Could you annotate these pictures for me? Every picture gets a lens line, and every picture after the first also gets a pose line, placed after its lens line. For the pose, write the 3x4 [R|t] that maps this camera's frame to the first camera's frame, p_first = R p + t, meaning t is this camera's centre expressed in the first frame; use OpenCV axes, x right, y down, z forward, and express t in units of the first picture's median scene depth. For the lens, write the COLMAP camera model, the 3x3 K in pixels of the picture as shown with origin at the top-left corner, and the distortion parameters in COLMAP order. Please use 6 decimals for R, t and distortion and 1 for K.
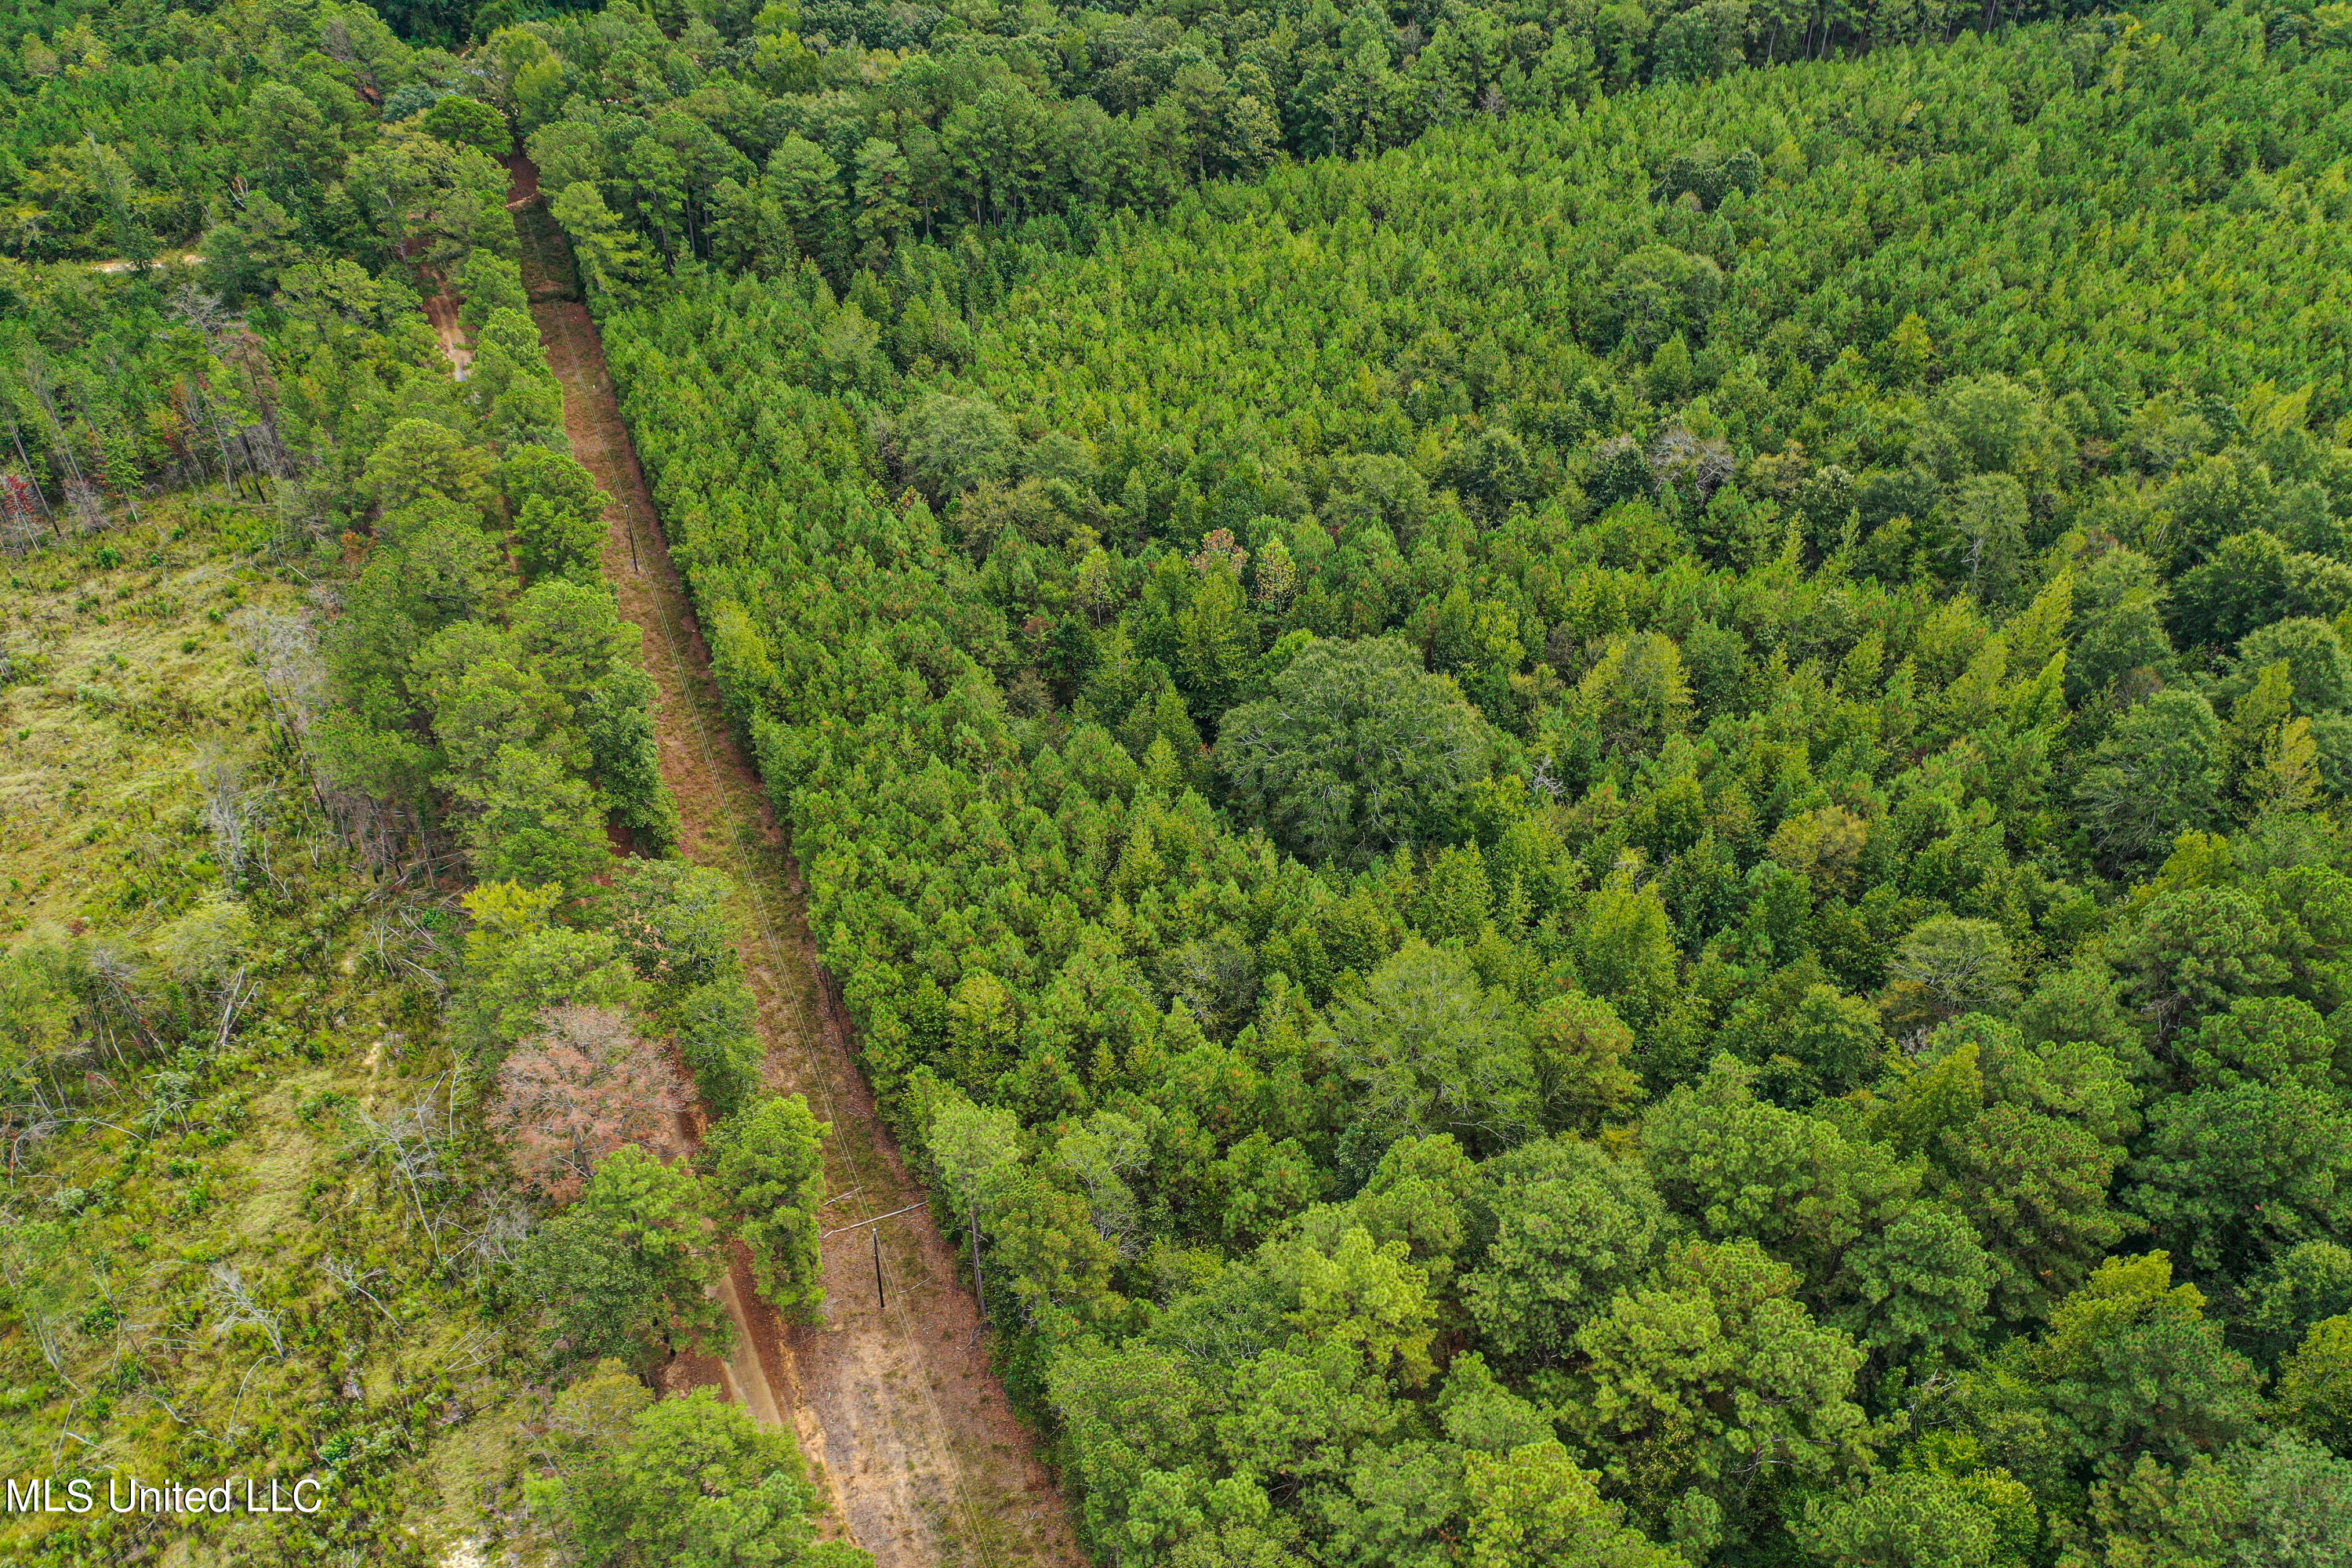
lens RADIAL K [[1861.1, 0, 1176.0], [0, 1861.1, 784.0], [0, 0, 1]] dist [0.002635, 0.002524]
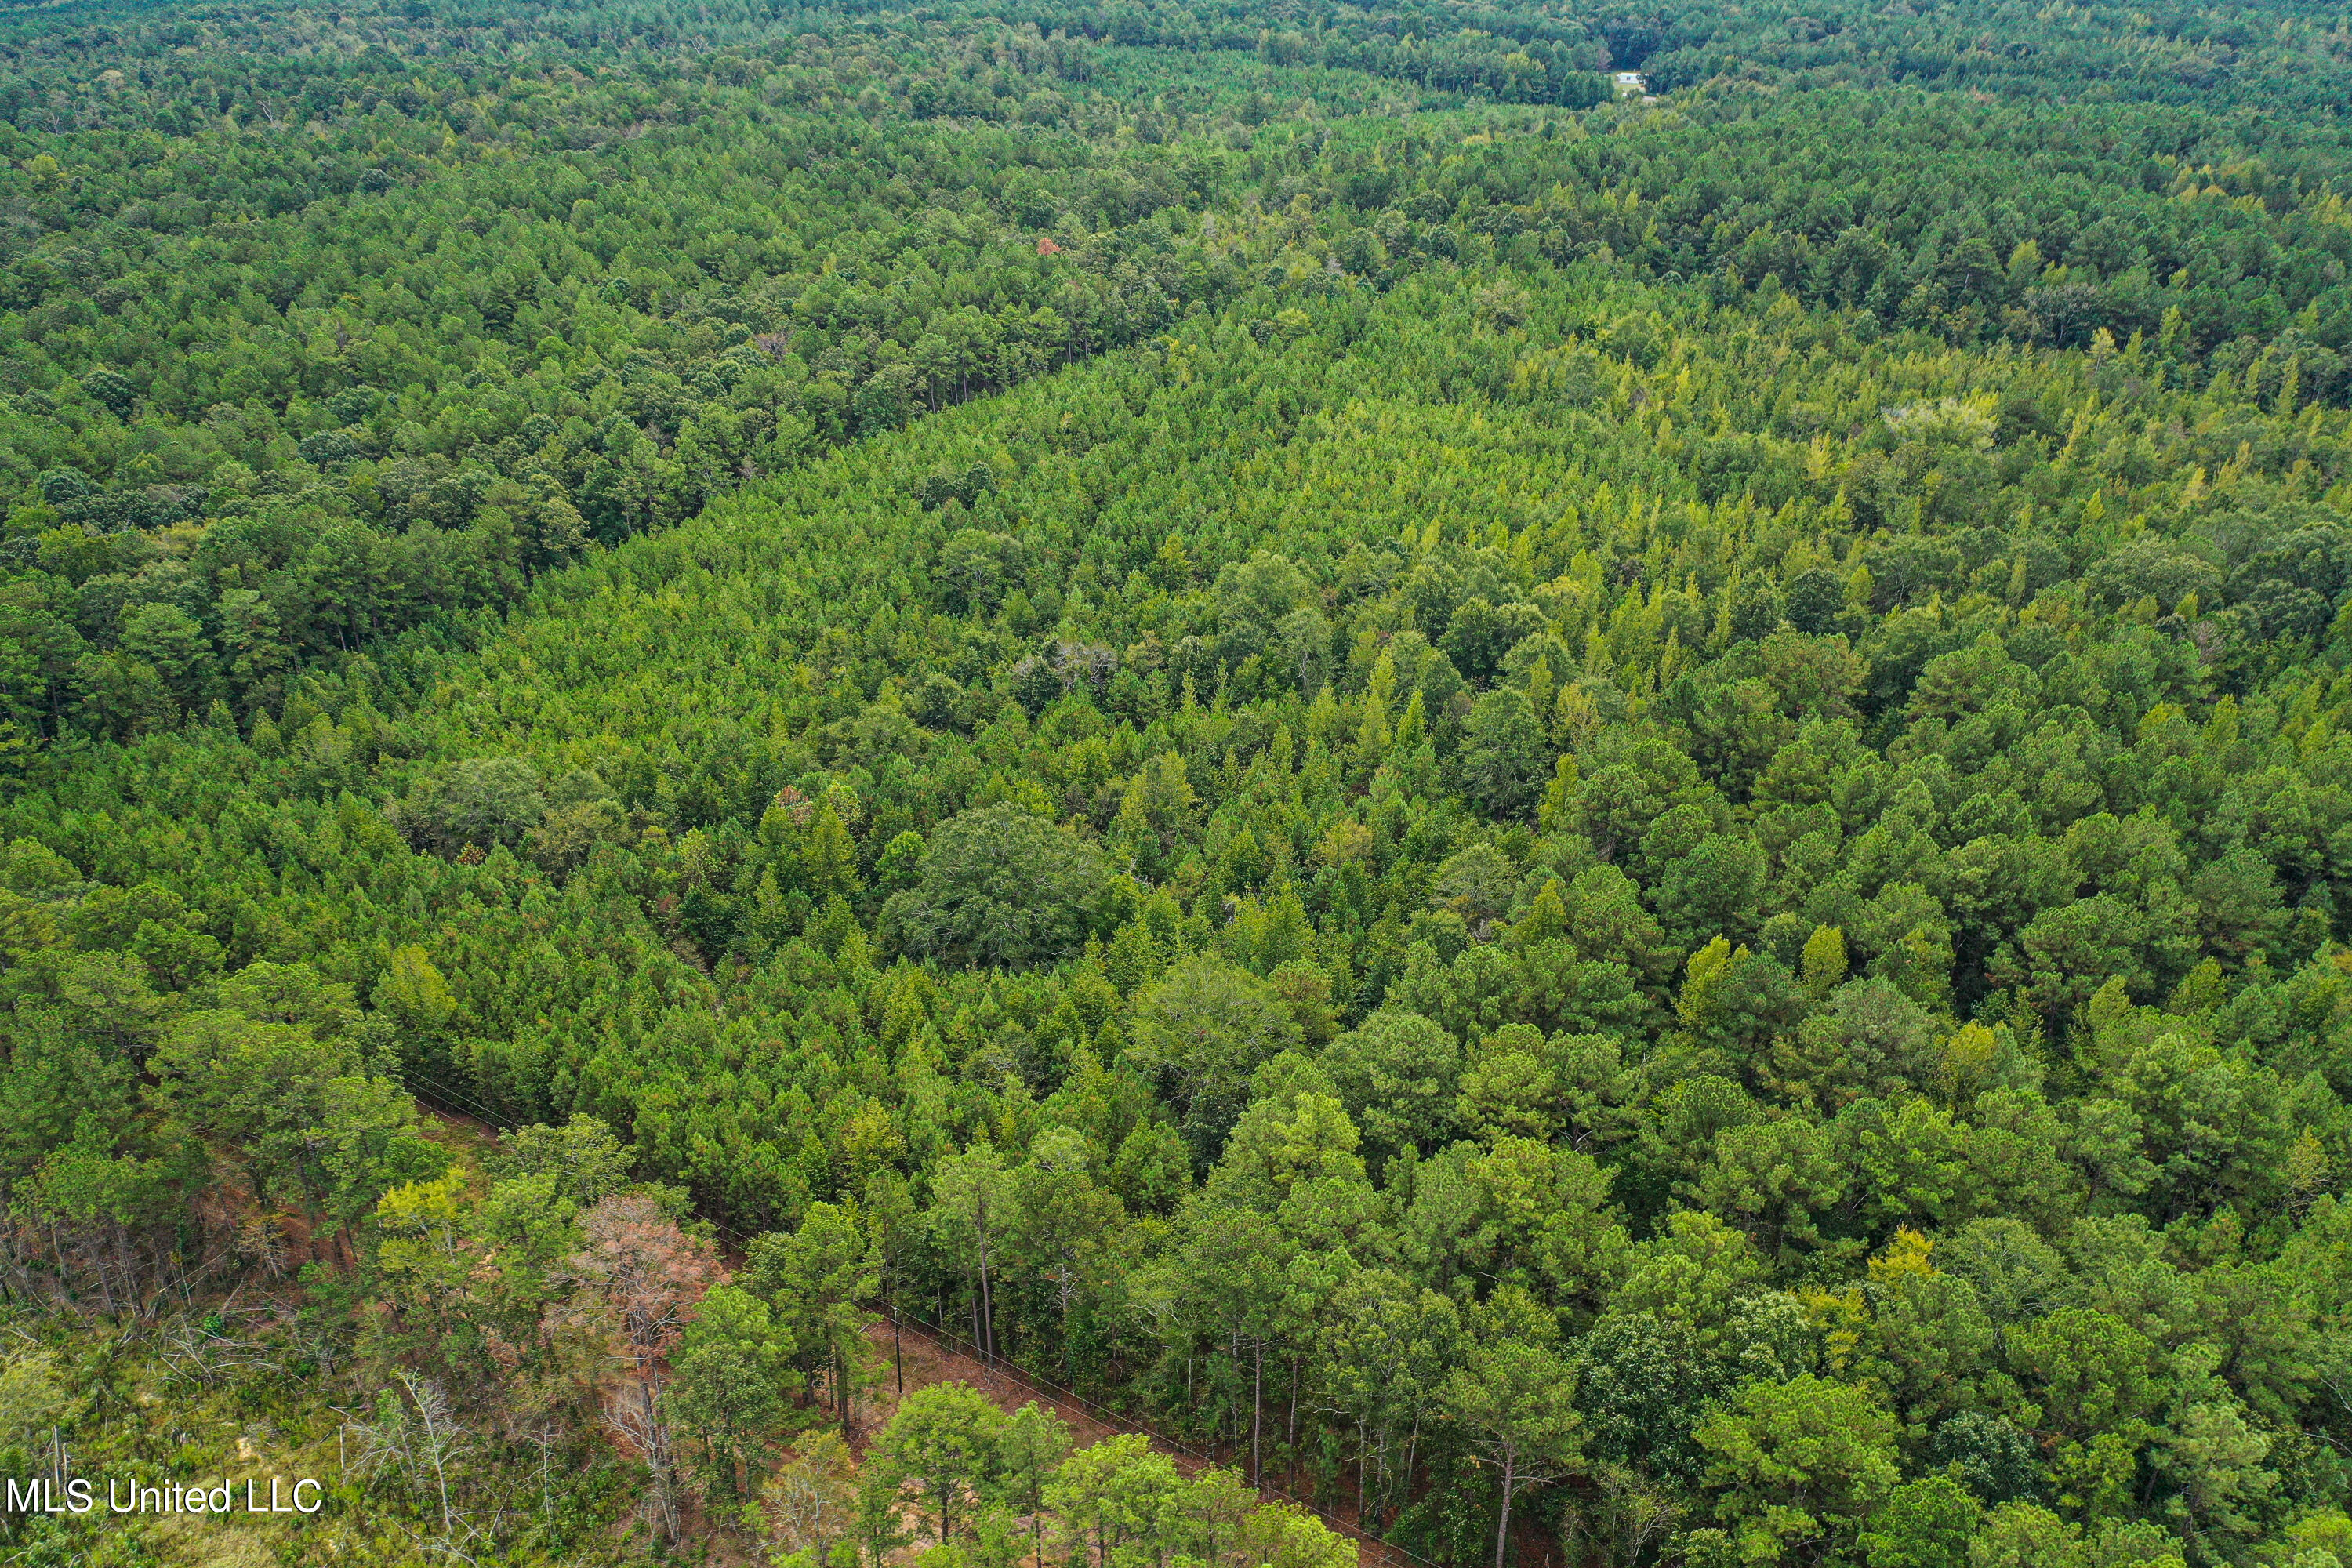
lens RADIAL K [[1861.1, 0, 1176.0], [0, 1861.1, 784.0], [0, 0, 1]] dist [0.002635, 0.002524]
pose [[0.838496, -0.251107, 0.483601, -0.263869], [0.352343, 0.926846, -0.129655, 0.078581], [-0.415666, 0.279109, 0.865633, -0.094127]]
